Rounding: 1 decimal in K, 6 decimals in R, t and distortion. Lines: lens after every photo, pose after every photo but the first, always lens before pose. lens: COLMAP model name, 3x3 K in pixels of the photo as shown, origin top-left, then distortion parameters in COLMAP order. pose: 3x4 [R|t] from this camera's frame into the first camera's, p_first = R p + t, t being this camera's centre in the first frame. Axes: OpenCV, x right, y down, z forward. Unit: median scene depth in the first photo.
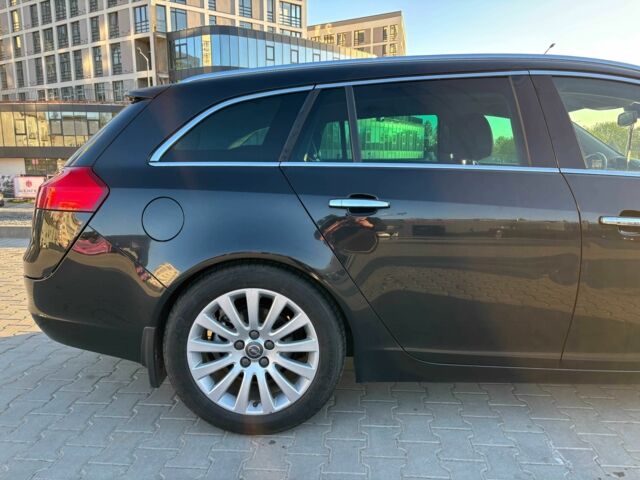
lens RADIAL K [[483.0, 0, 318.0], [0, 483.0, 241.2], [0, 0, 1]] dist [0.007021, -0.073347]
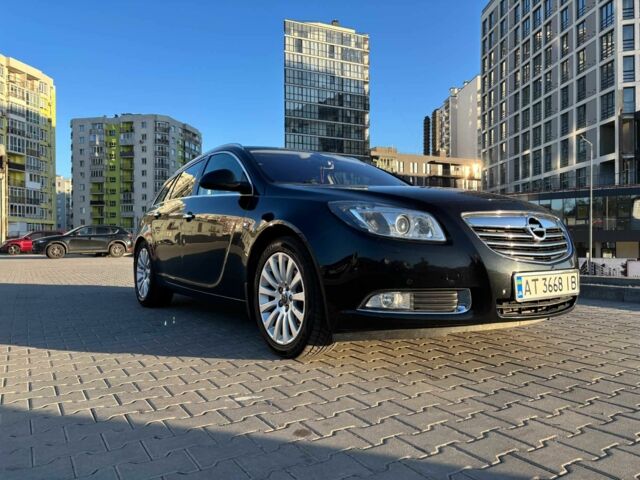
lens RADIAL K [[483.0, 0, 318.0], [0, 483.0, 241.2], [0, 0, 1]] dist [0.007021, -0.073347]
pose [[0.517607, -0.020931, -0.855363, 0.164987], [-0.157949, 0.980182, -0.119566, 0.030162], [0.840914, 0.196992, 0.504042, 0.043229]]
